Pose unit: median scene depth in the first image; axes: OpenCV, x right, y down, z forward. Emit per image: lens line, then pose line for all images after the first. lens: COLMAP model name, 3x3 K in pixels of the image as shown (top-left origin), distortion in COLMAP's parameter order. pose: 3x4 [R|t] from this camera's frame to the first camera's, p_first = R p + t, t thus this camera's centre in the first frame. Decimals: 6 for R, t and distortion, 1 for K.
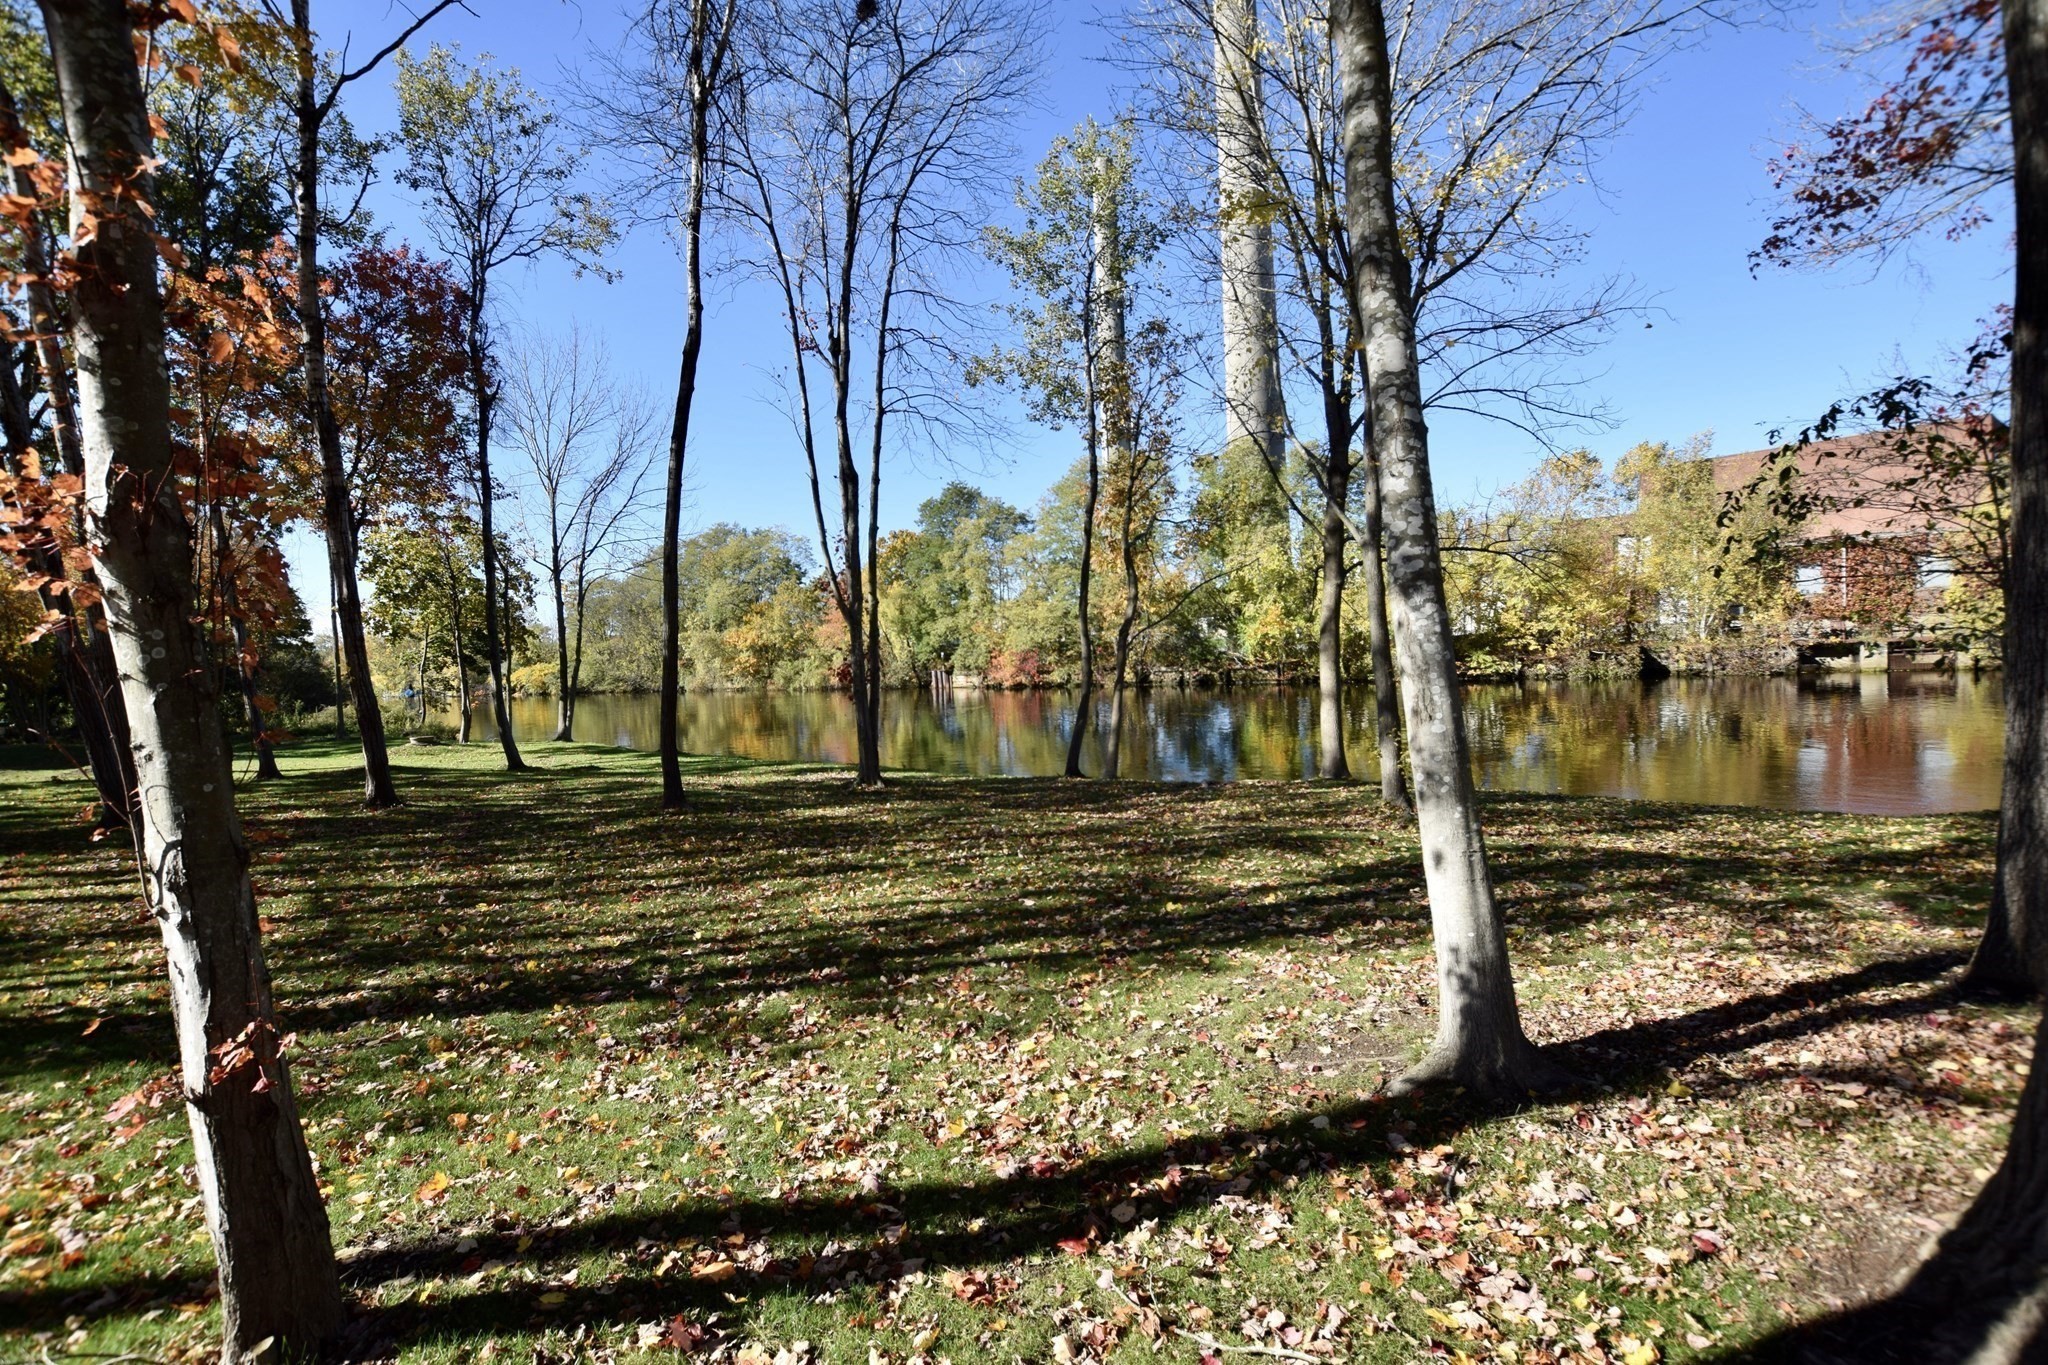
lens RADIAL K [[894.3, 0, 1025.8], [0, 894.3, 679.8], [0, 0, 1]] dist [-0.035785, 0.005663]
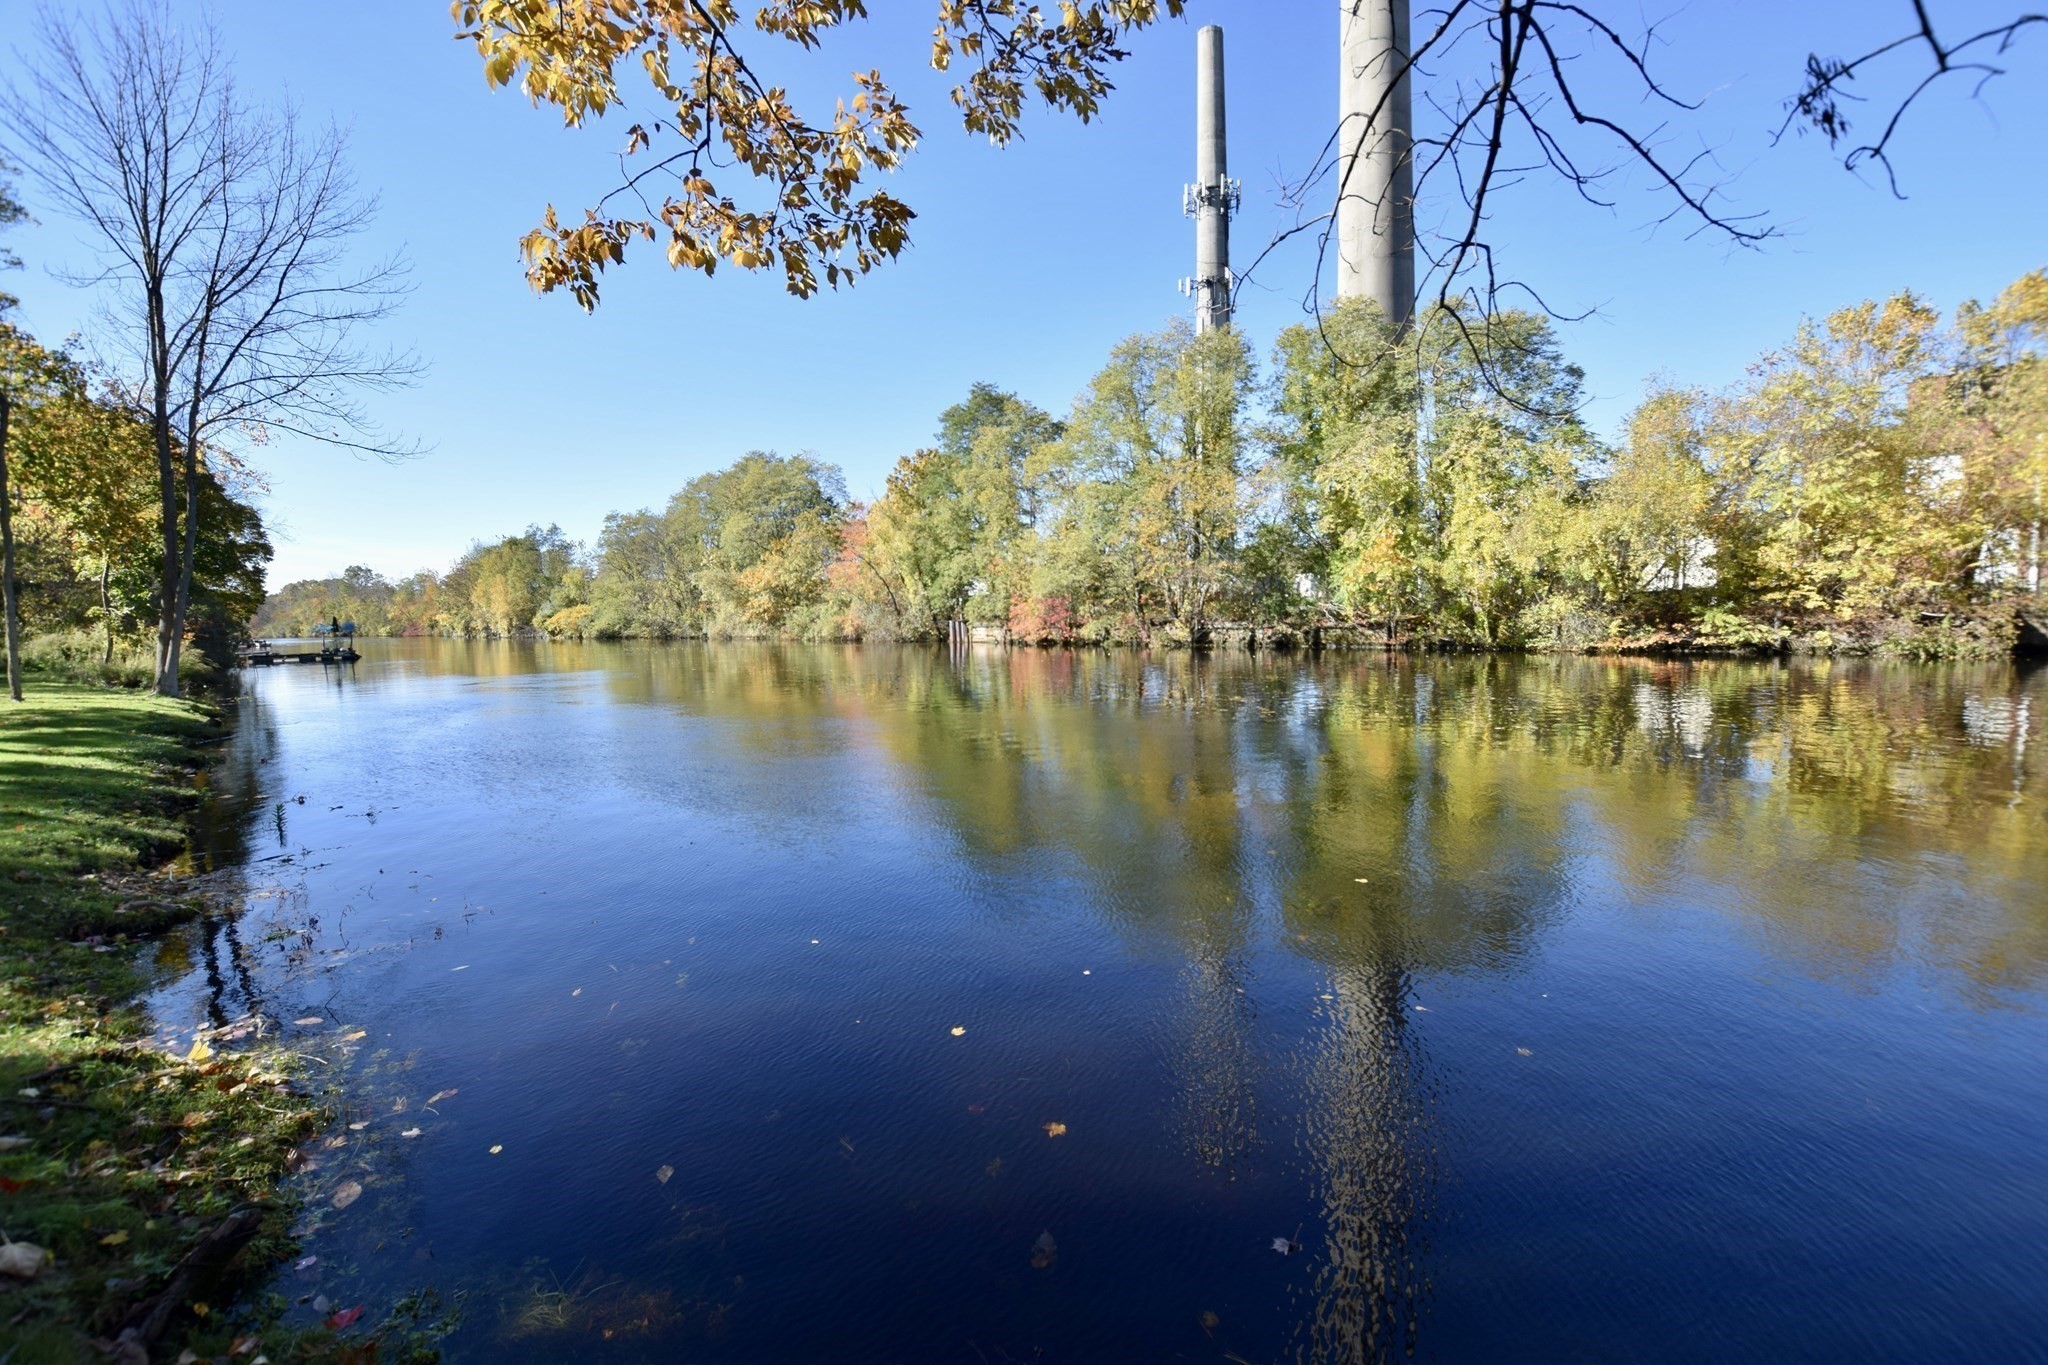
lens RADIAL K [[894.3, 0, 1022.8], [0, 894.3, 679.4], [0, 0, 1]] dist [-0.035785, 0.005663]
pose [[0.991233, 0.042776, -0.125013, 0.080724], [-0.037969, 0.998454, 0.040584, 0.009650], [0.126556, -0.035482, 0.991325, 0.249621]]
